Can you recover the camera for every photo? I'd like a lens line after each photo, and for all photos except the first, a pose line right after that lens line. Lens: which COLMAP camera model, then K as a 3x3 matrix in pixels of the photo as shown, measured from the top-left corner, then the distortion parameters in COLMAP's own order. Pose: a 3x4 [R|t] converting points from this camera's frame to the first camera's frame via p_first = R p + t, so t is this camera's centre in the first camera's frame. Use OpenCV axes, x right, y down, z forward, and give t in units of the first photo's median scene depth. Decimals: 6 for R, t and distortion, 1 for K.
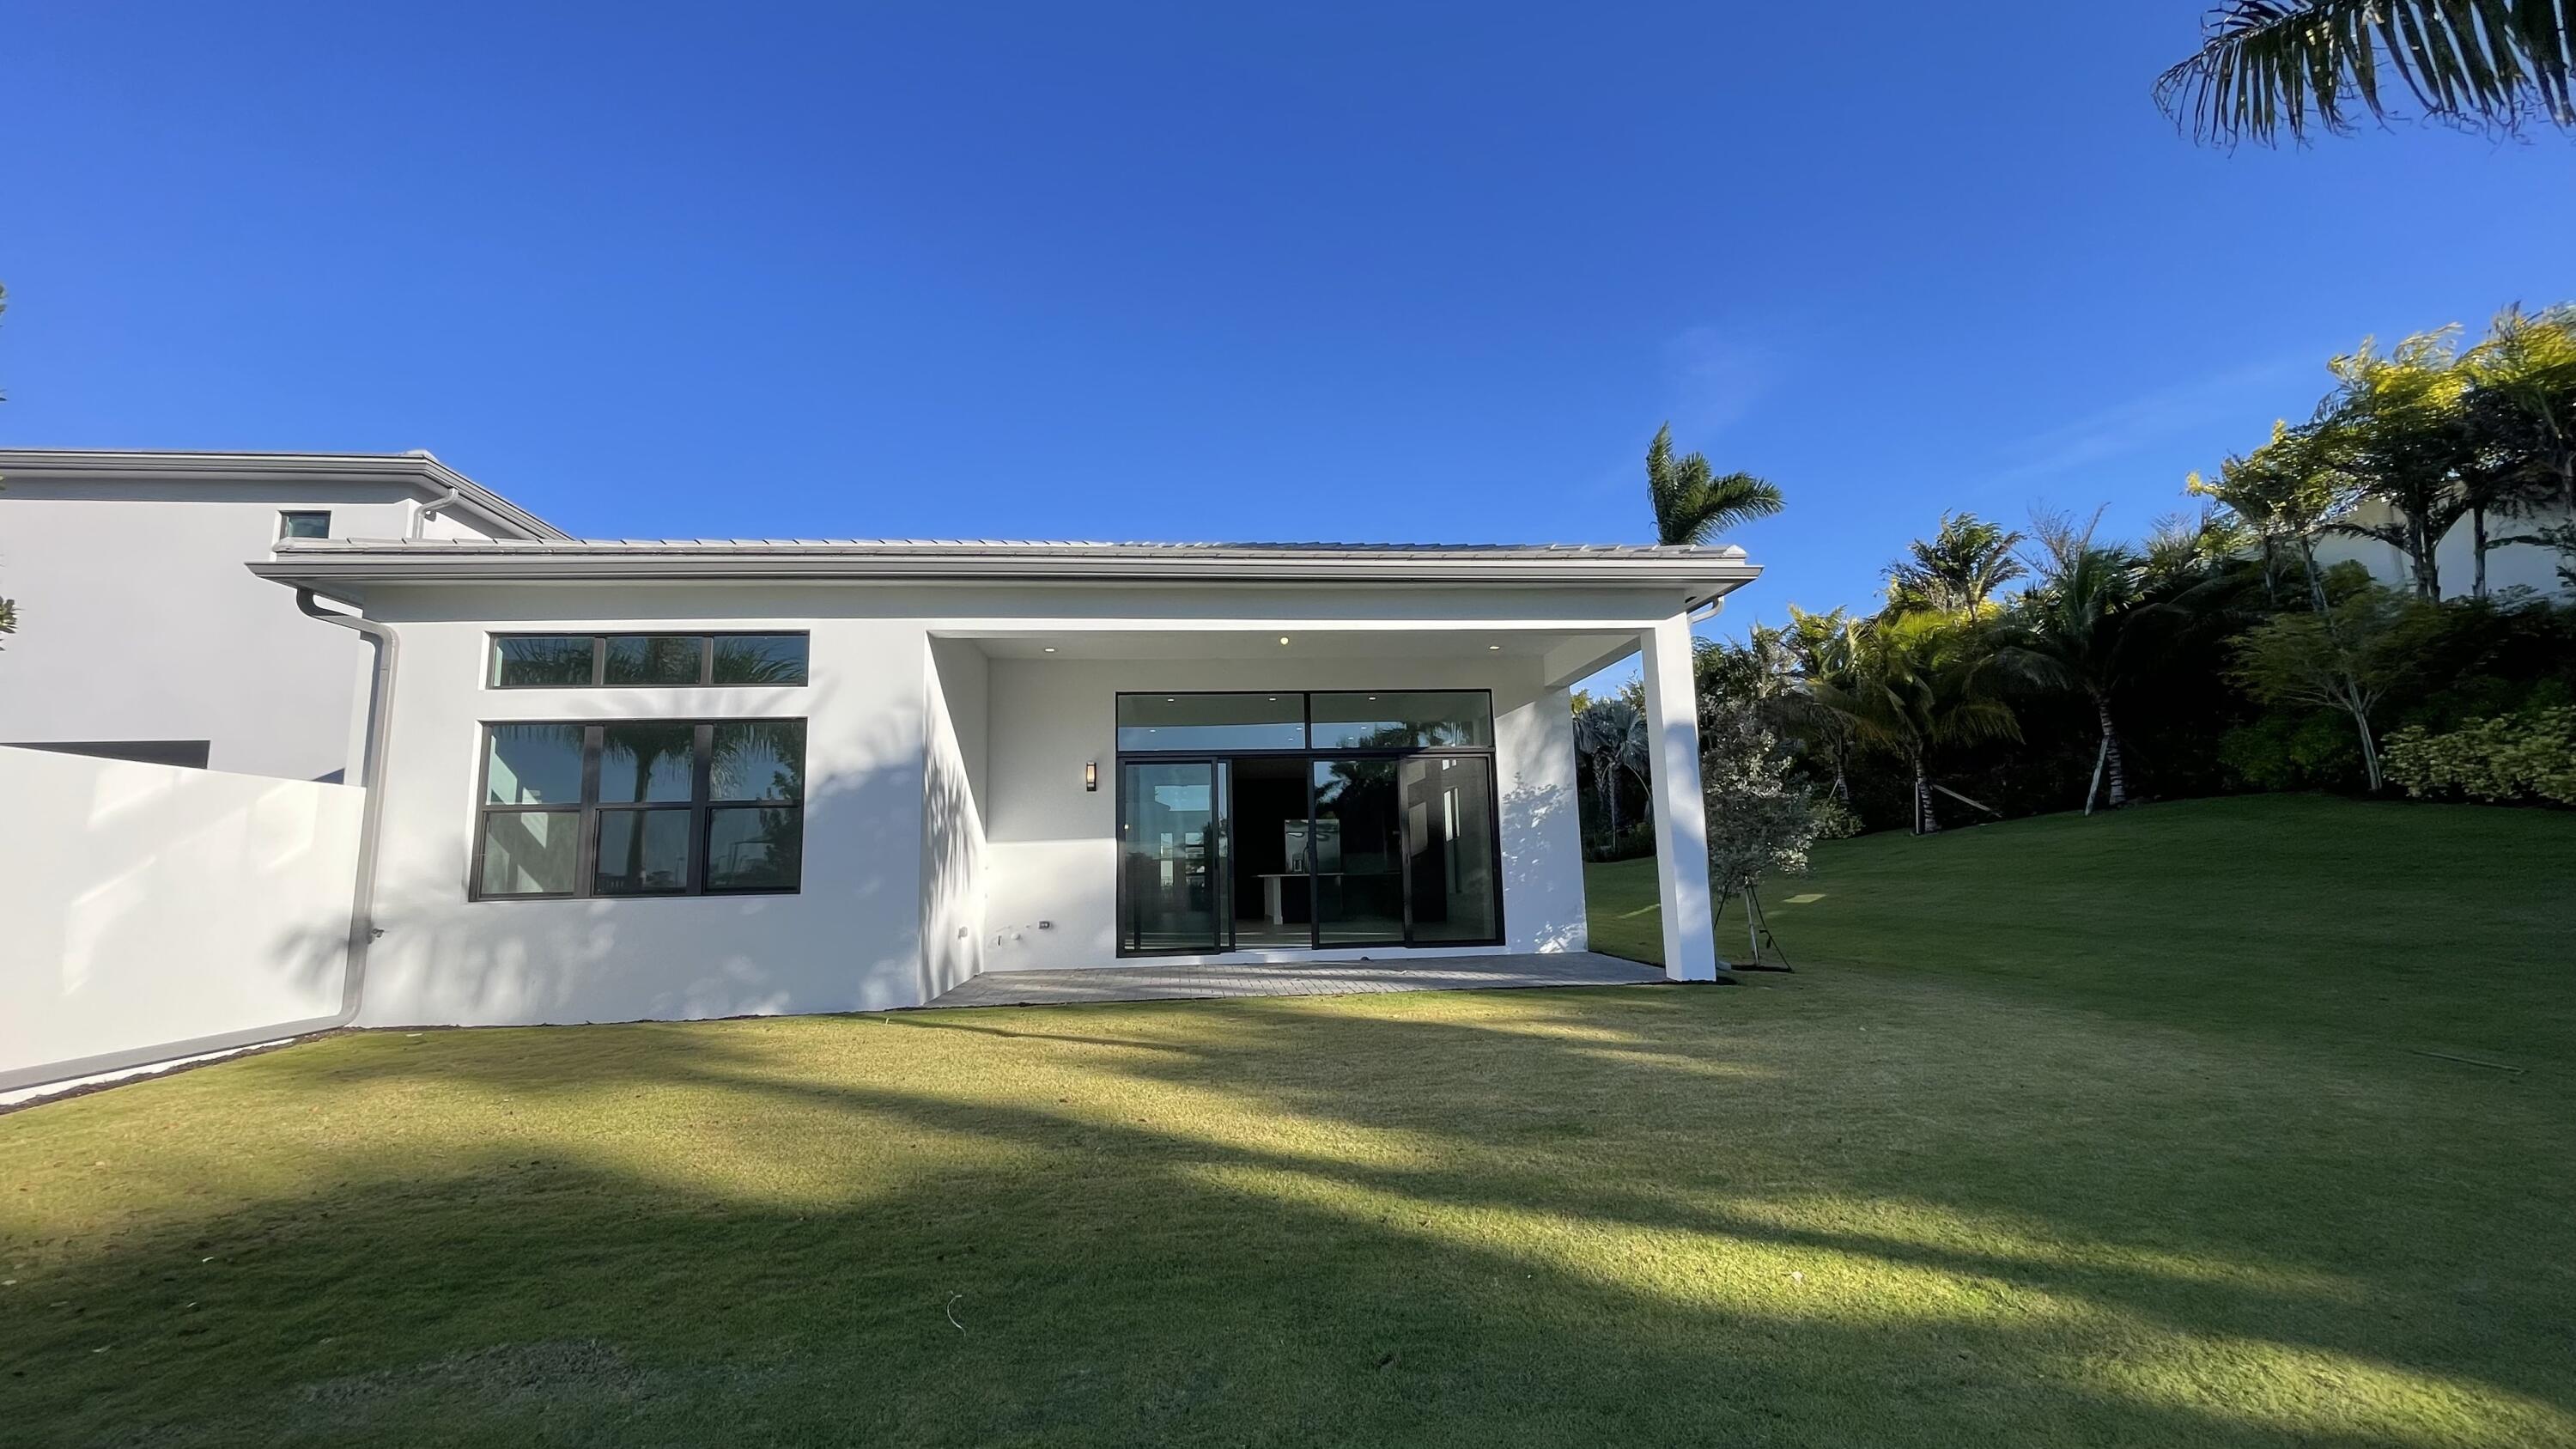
lens RADIAL K [[1033.0, 0, 1288.0], [0, 1033.0, 724.5], [0, 0, 1]] dist [0.007304, 0.000094]
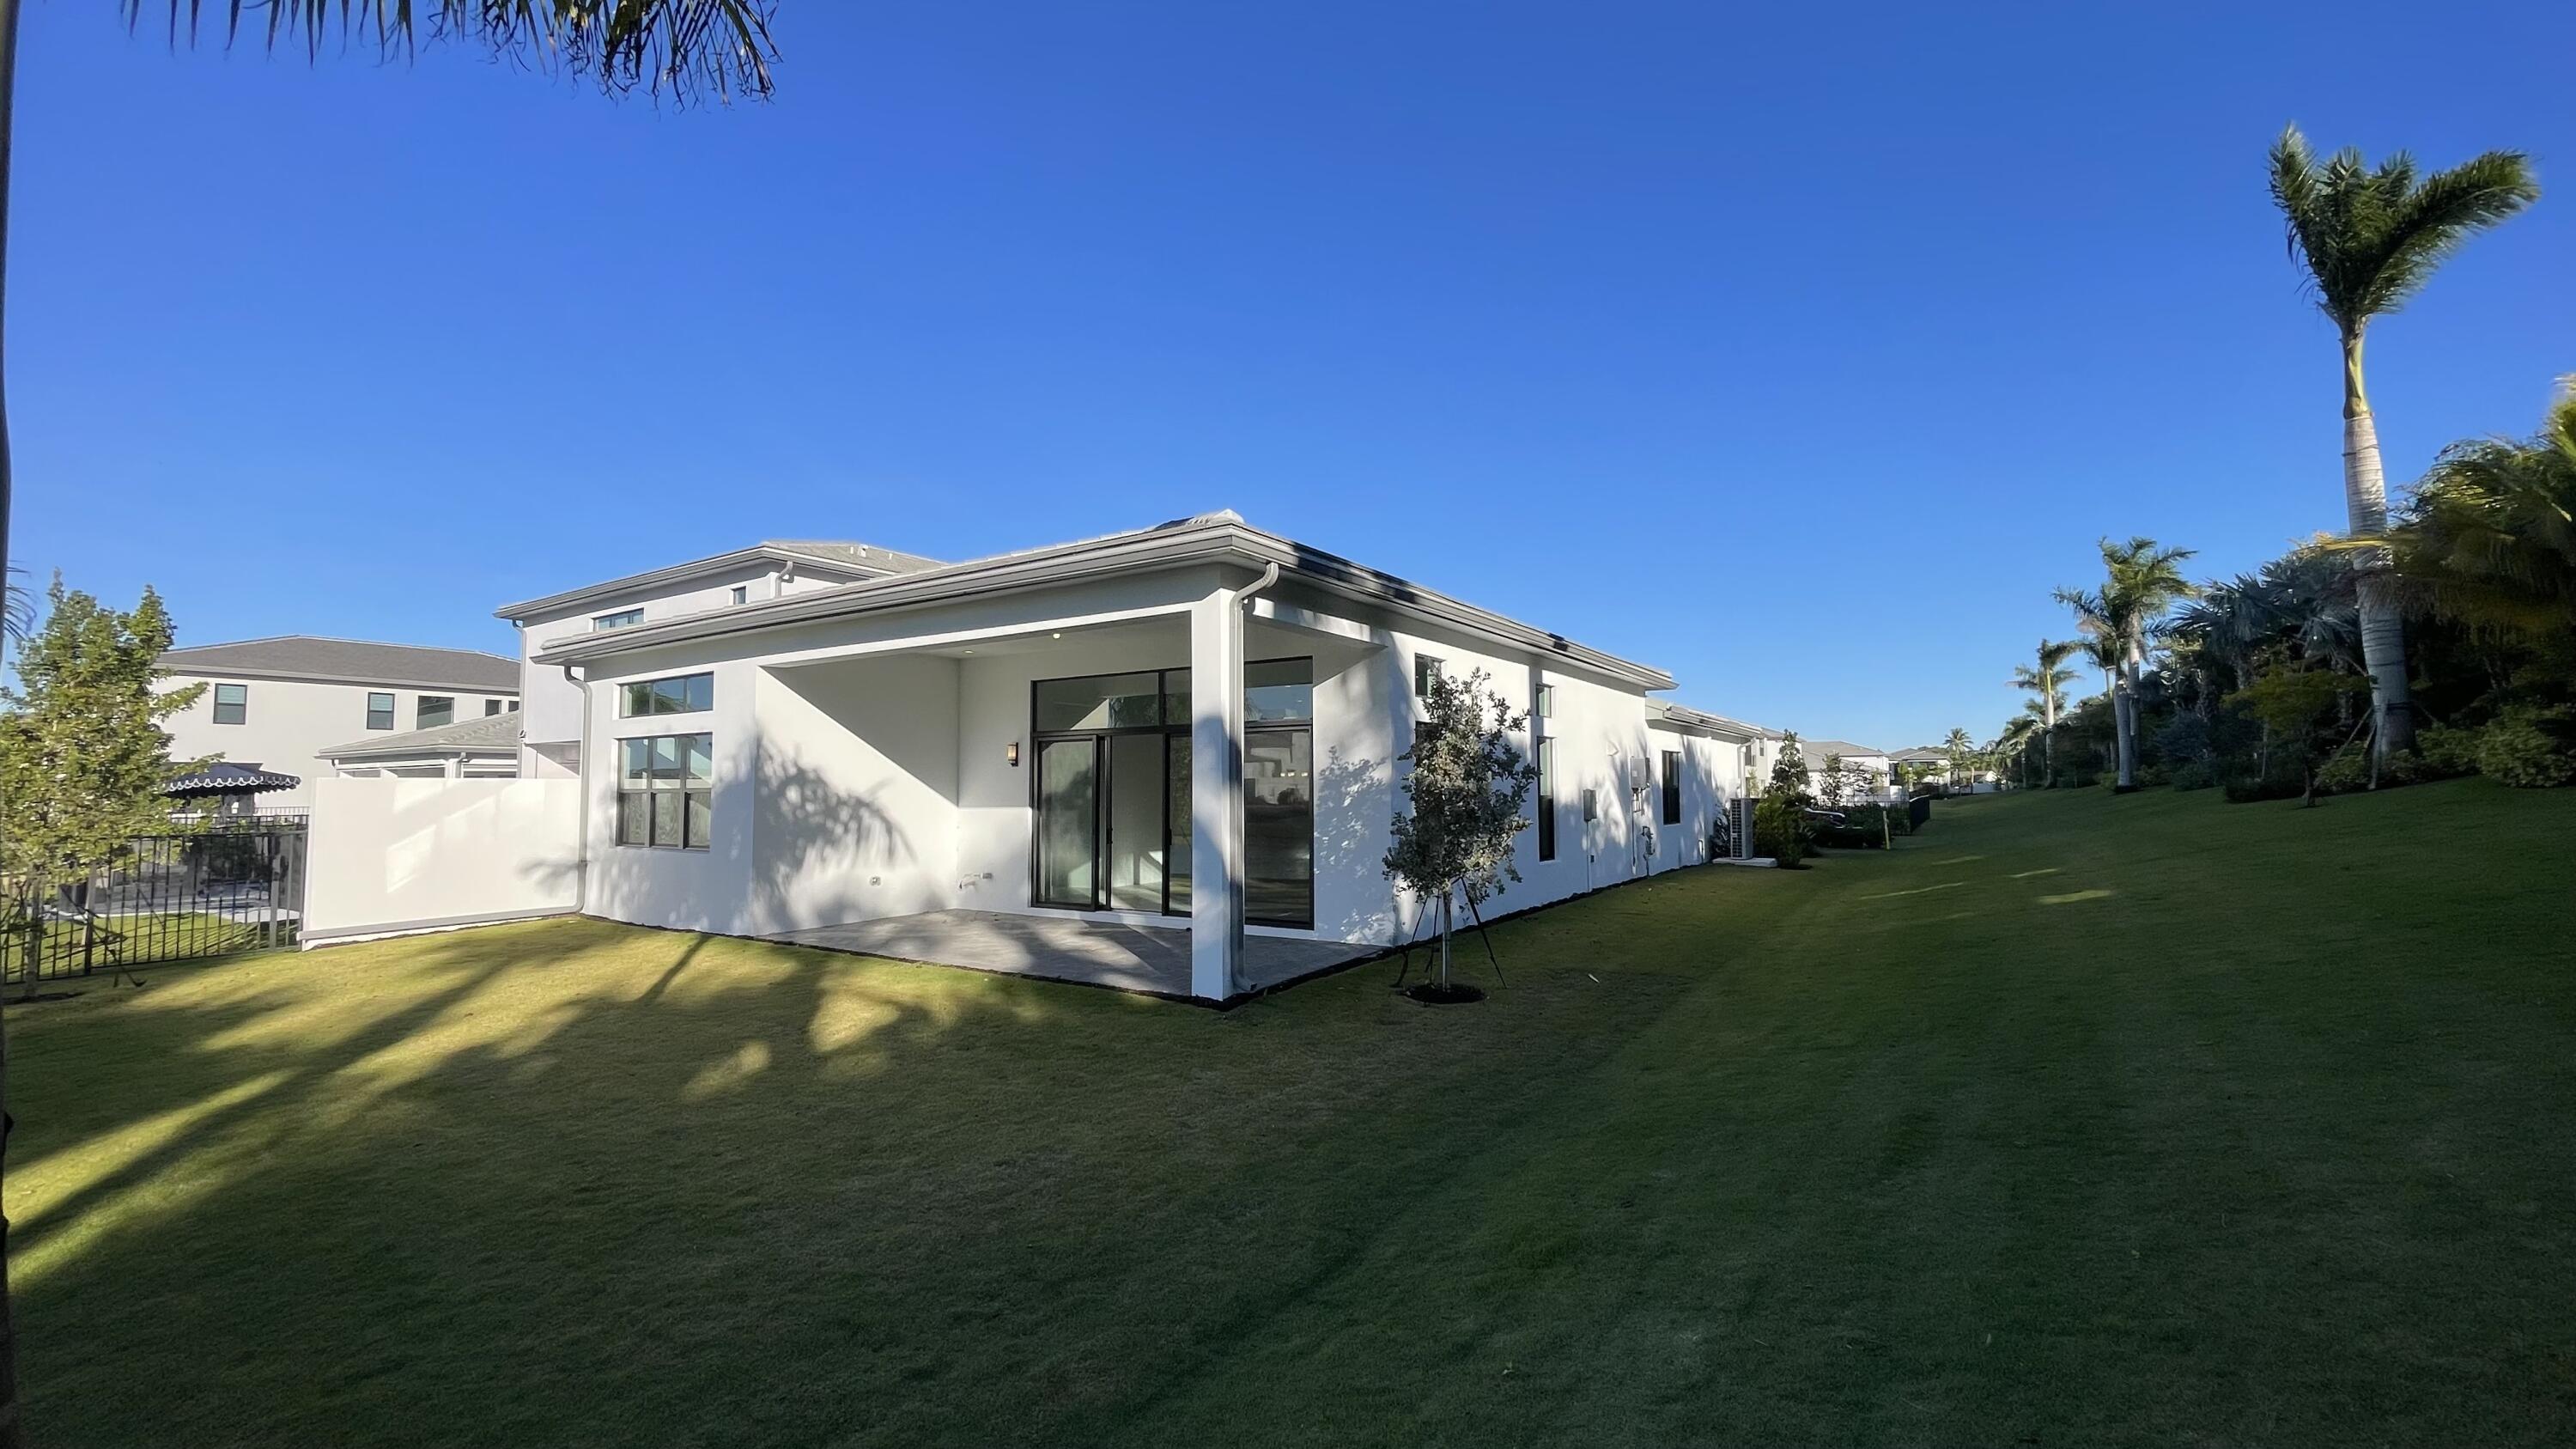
lens RADIAL K [[1063.0, 0, 1288.0], [0, 1063.0, 724.5], [0, 0, 1]] dist [-0.012652, -0.000043]
pose [[0.778942, -0.019190, -0.626802, 0.804297], [0.077537, 0.994809, 0.065901, -0.038999], [0.622284, -0.099933, 0.776387, 0.251267]]
